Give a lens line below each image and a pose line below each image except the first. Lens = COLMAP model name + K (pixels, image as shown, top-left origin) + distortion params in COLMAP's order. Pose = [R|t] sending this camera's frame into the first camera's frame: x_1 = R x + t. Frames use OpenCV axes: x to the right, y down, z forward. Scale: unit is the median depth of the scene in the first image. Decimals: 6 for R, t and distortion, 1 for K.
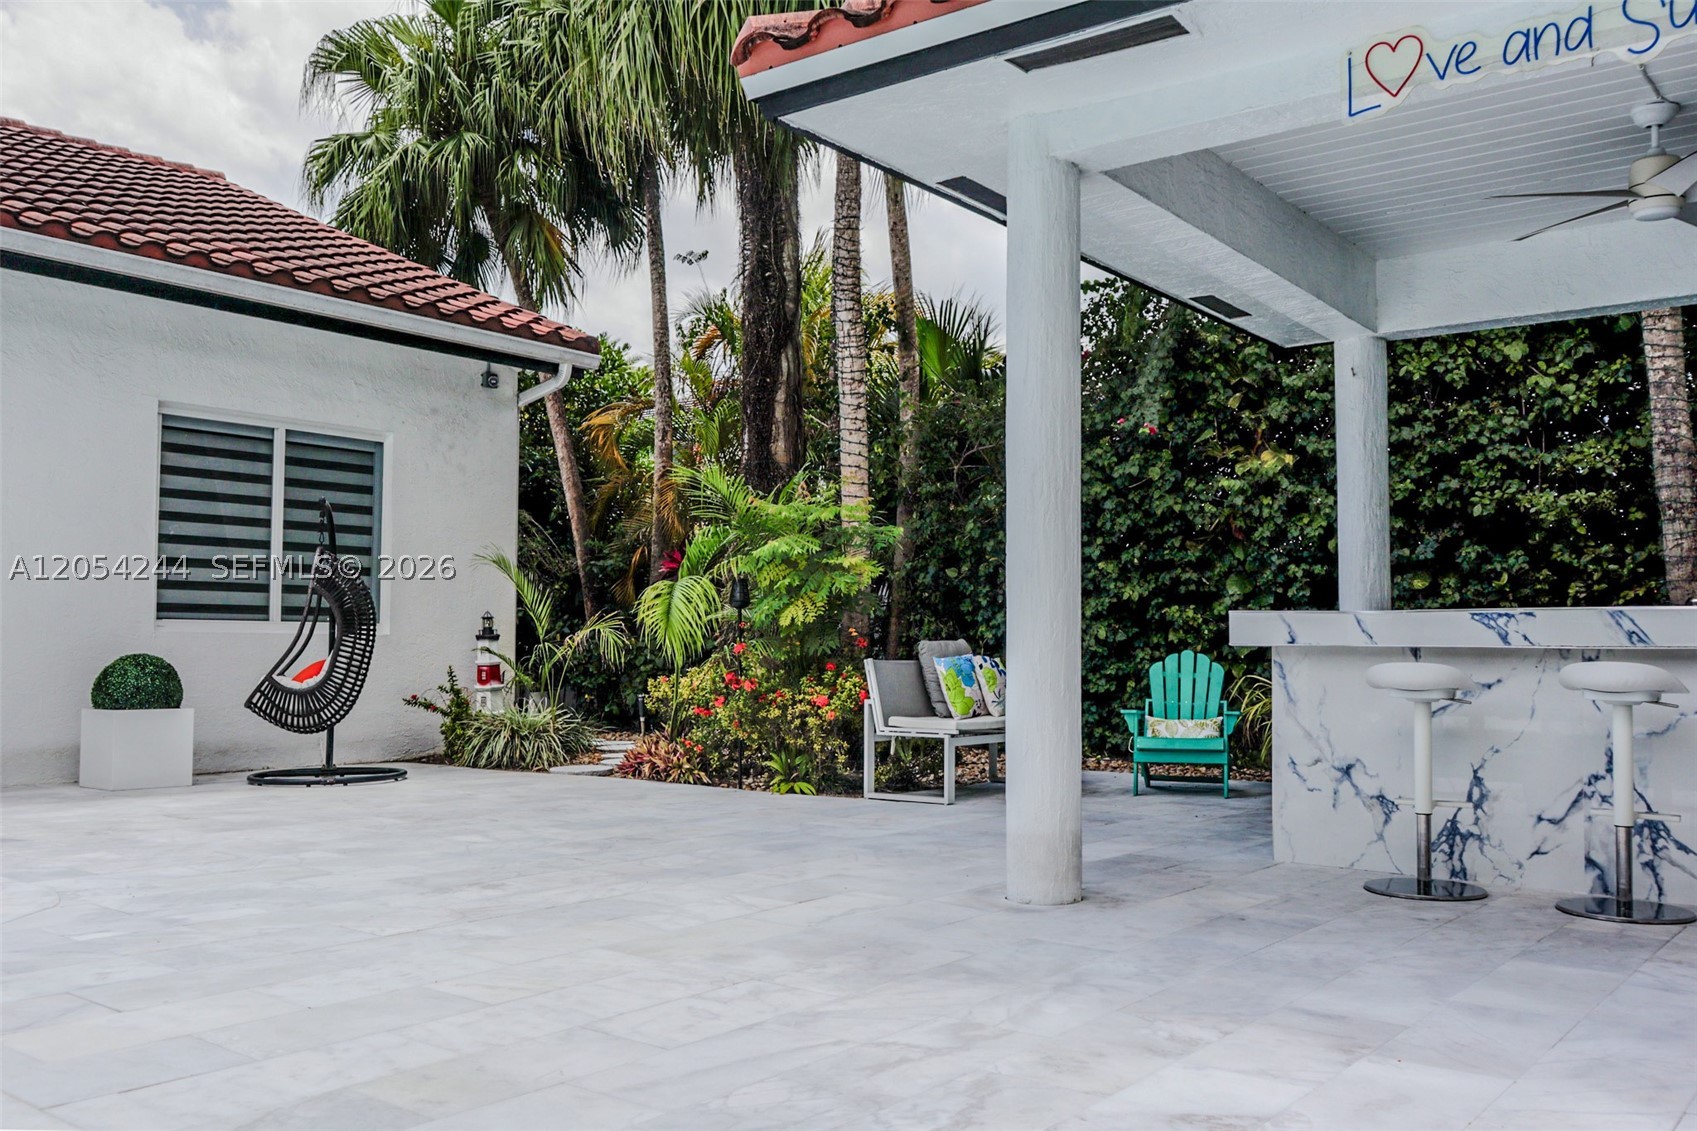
lens RADIAL K [[1439.5, 0, 854.7], [0, 1439.5, 573.8], [0, 0, 1]] dist [-0.004180, 0.007601]
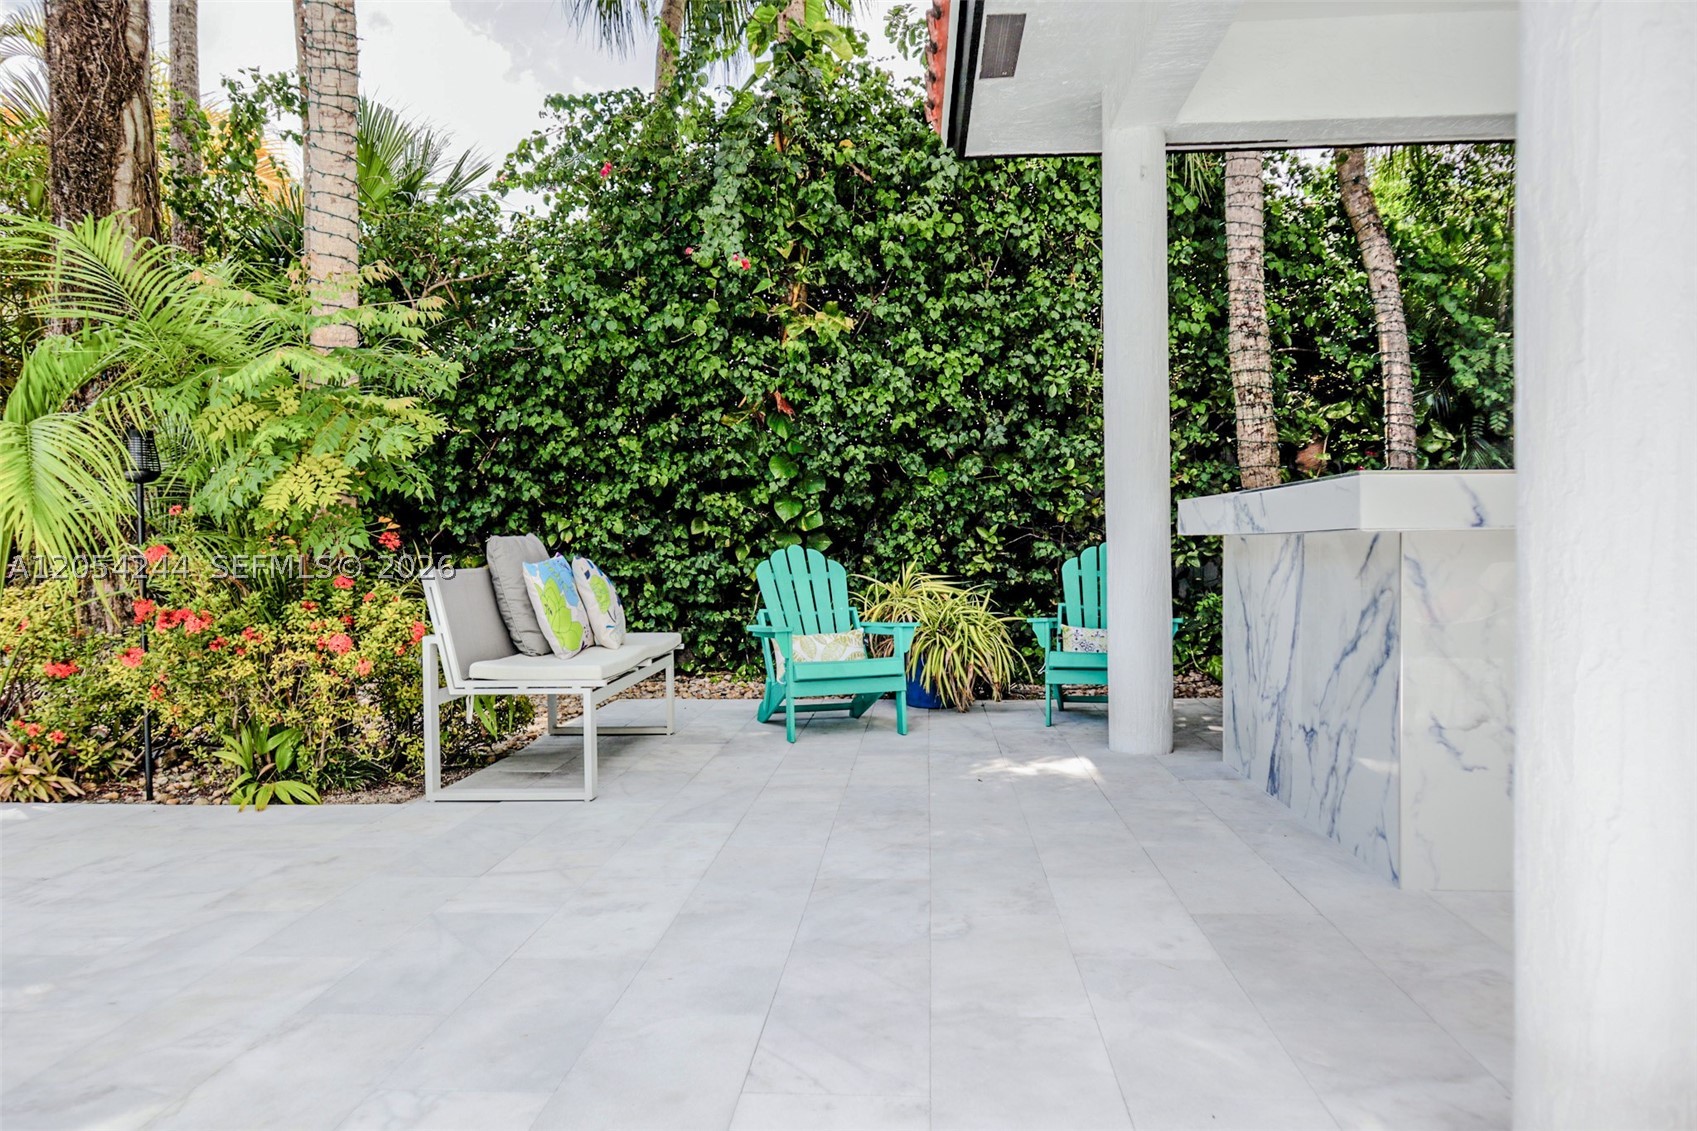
lens RADIAL K [[1160.3, 0, 861.0], [0, 1160.3, 576.0], [0, 0, 1]] dist [0.002775, -0.002642]
pose [[0.826597, -0.032043, 0.561881, -0.102497], [-0.012308, 0.997110, 0.074970, 0.022522], [-0.562660, -0.068886, 0.823814, 0.466898]]
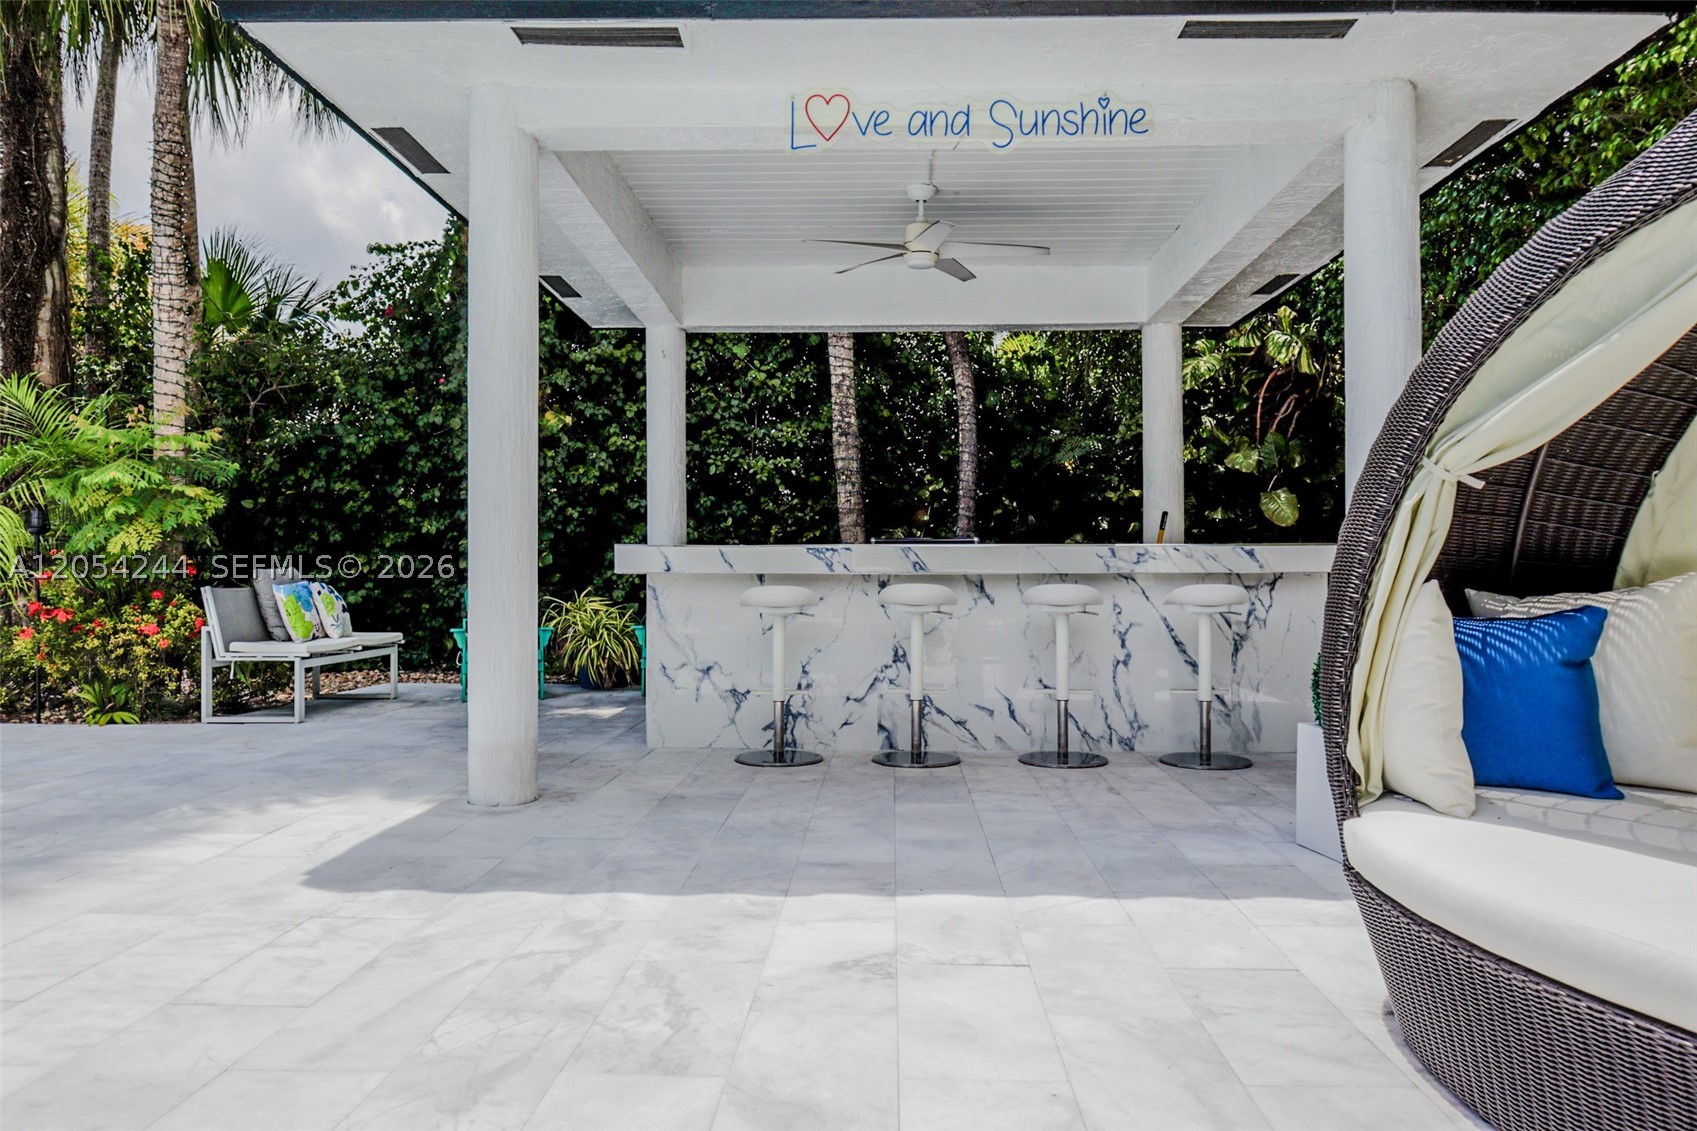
lens RADIAL K [[1160.3, 0, 851.7], [0, 1160.3, 575.5], [0, 0, 1]] dist [0.002775, -0.002642]
pose [[0.809181, -0.005174, 0.587537, -0.095063], [-0.026447, 0.998627, 0.045217, 0.001782], [-0.586965, -0.052127, 0.807933, 0.063875]]
